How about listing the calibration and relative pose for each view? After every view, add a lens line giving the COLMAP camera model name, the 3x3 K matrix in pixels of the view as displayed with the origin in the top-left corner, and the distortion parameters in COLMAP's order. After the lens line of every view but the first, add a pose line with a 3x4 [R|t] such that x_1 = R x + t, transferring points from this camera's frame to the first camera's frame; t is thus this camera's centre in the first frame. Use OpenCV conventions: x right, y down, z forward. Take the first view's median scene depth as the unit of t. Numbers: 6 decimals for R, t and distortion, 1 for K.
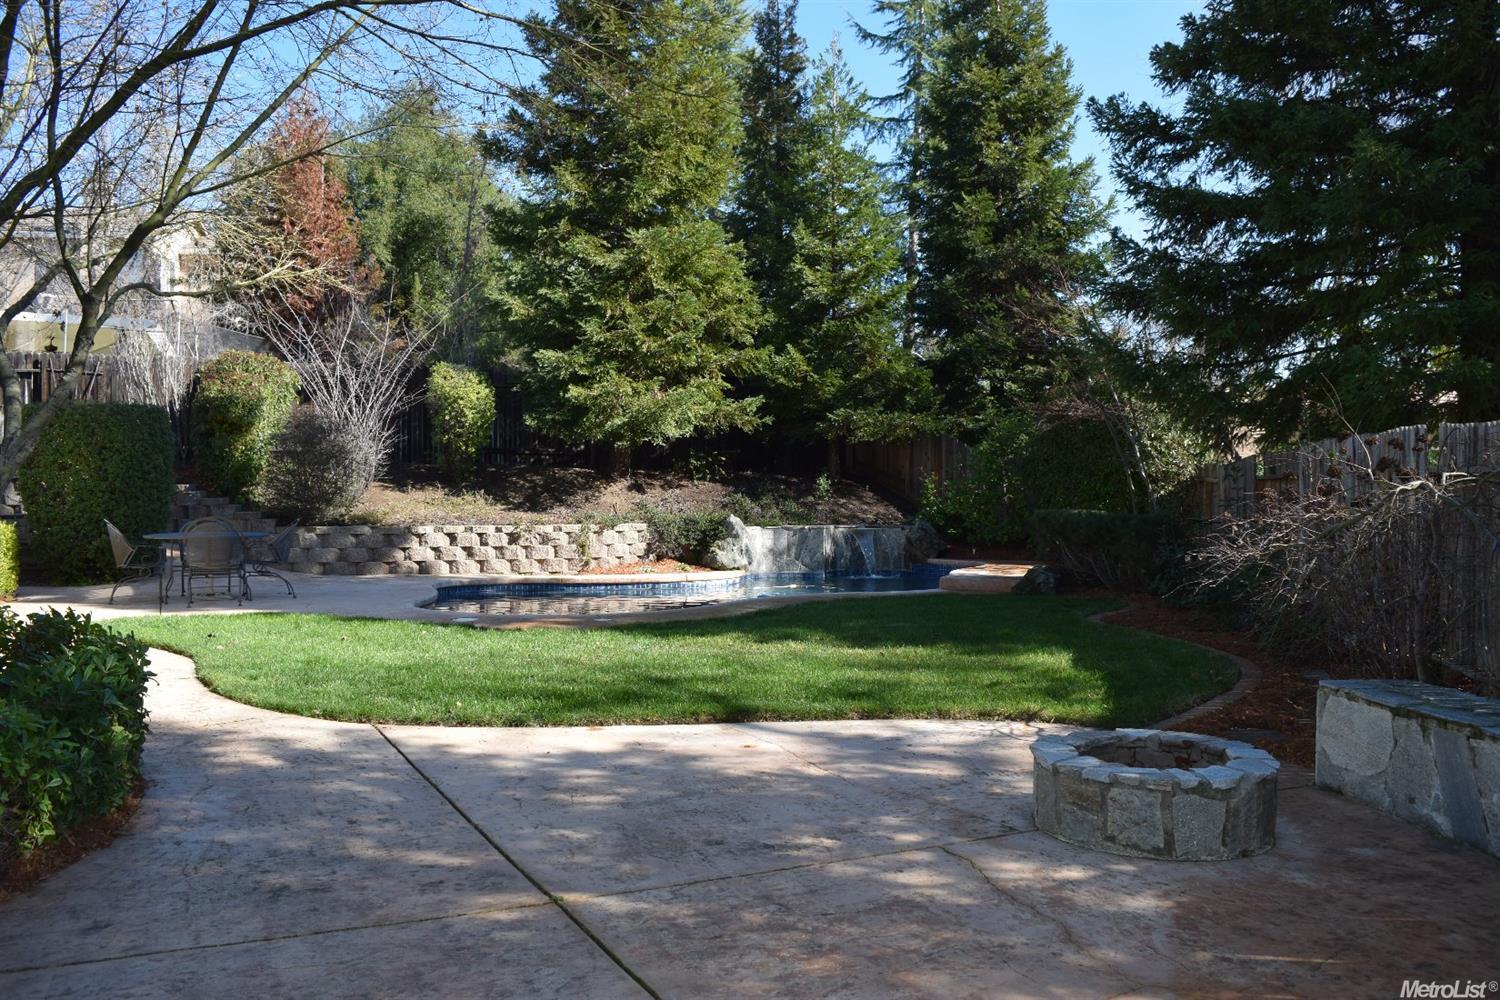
lens RADIAL K [[1171.7, 0, 751.6], [0, 1171.7, 496.2], [0, 0, 1]] dist [-0.073816, -0.000033]
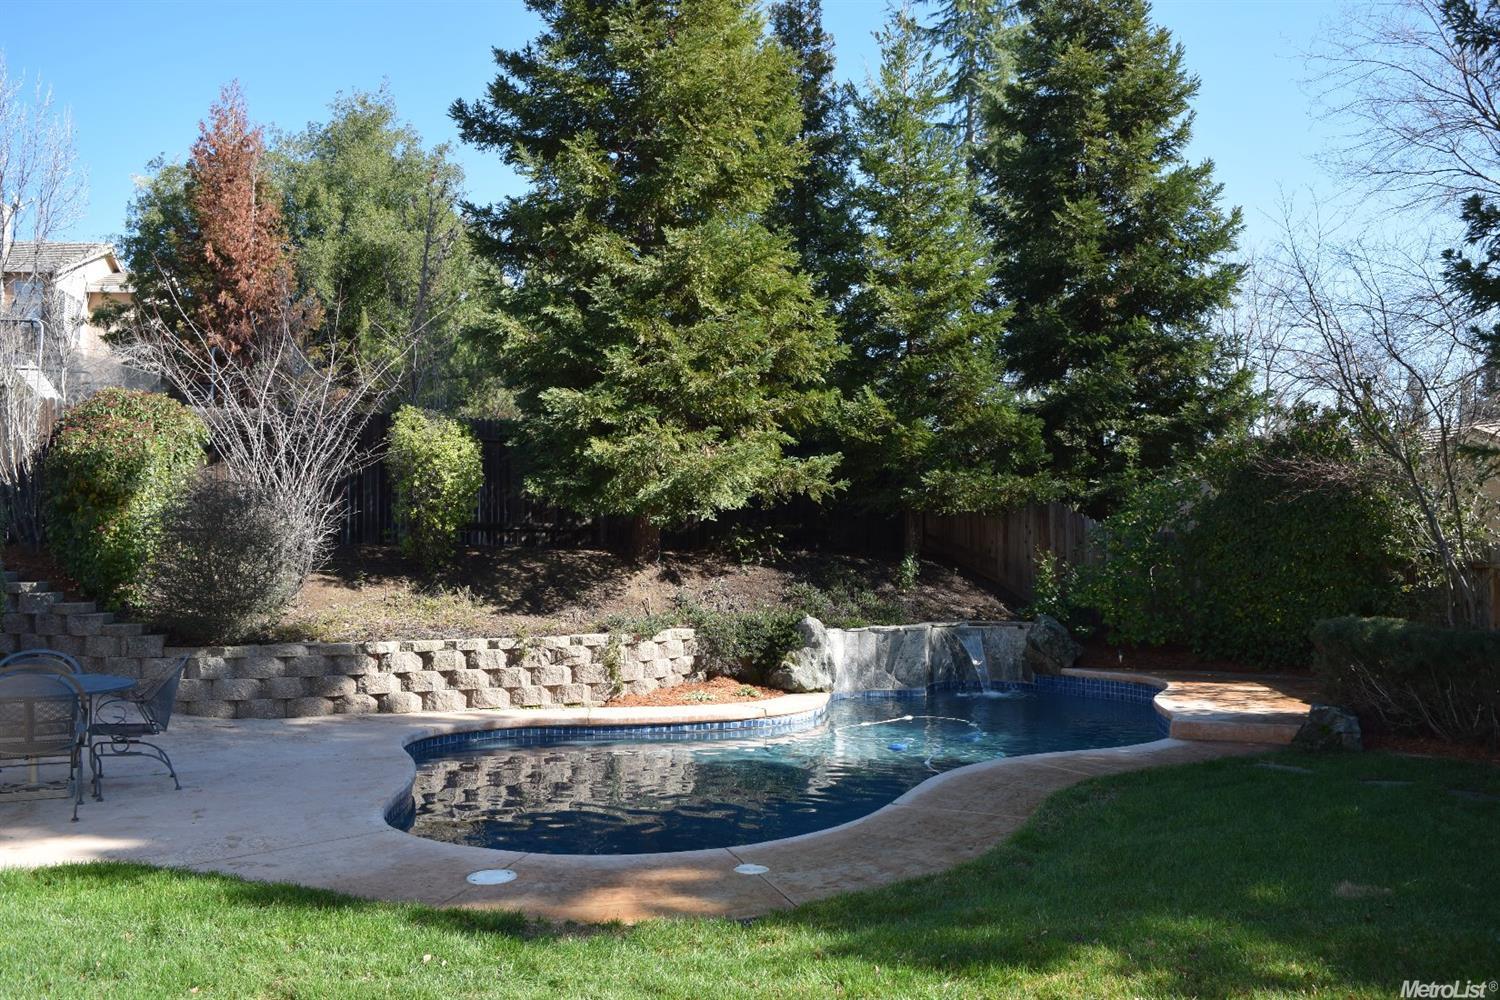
lens RADIAL K [[1171.7, 0, 750.2], [0, 1171.7, 501.3], [0, 0, 1]] dist [-0.073816, -0.000033]
pose [[0.998833, -0.003886, 0.048140, -0.084625], [0.006111, 0.998915, -0.046159, -0.020646], [-0.047909, 0.046399, 0.997773, 0.259004]]
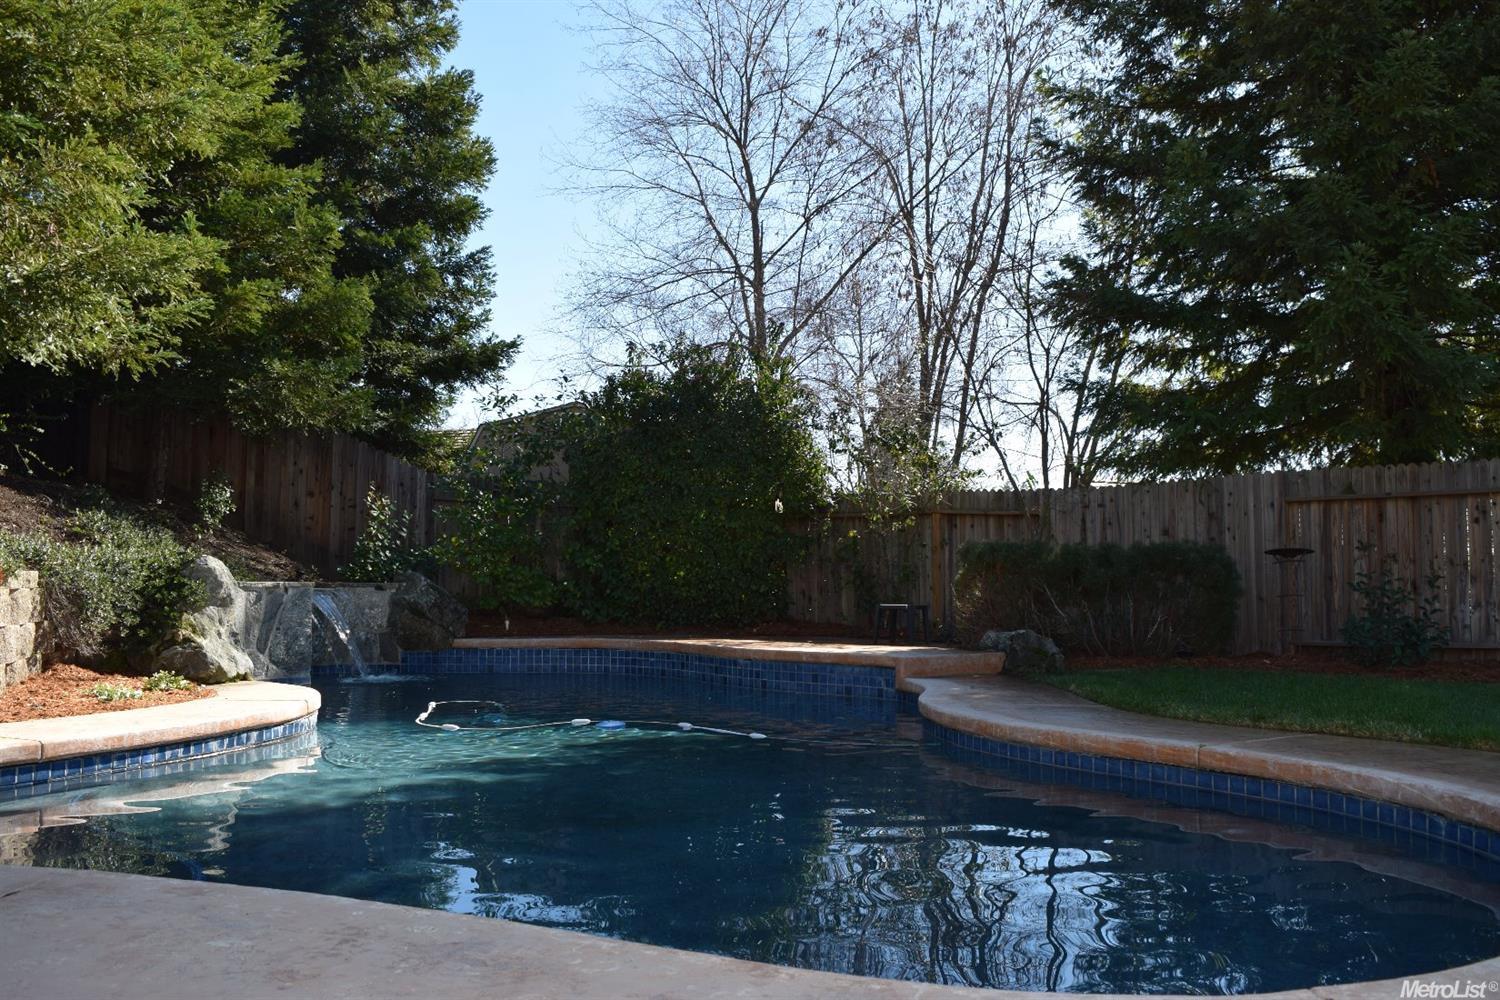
lens RADIAL K [[1171.7, 0, 749.6], [0, 1171.7, 504.2], [0, 0, 1]] dist [-0.073816, -0.000033]
pose [[0.495577, 0.056955, 0.866695, -0.273379], [-0.001132, 0.997889, -0.064930, 0.024392], [-0.868564, 0.031196, 0.494595, 0.593898]]
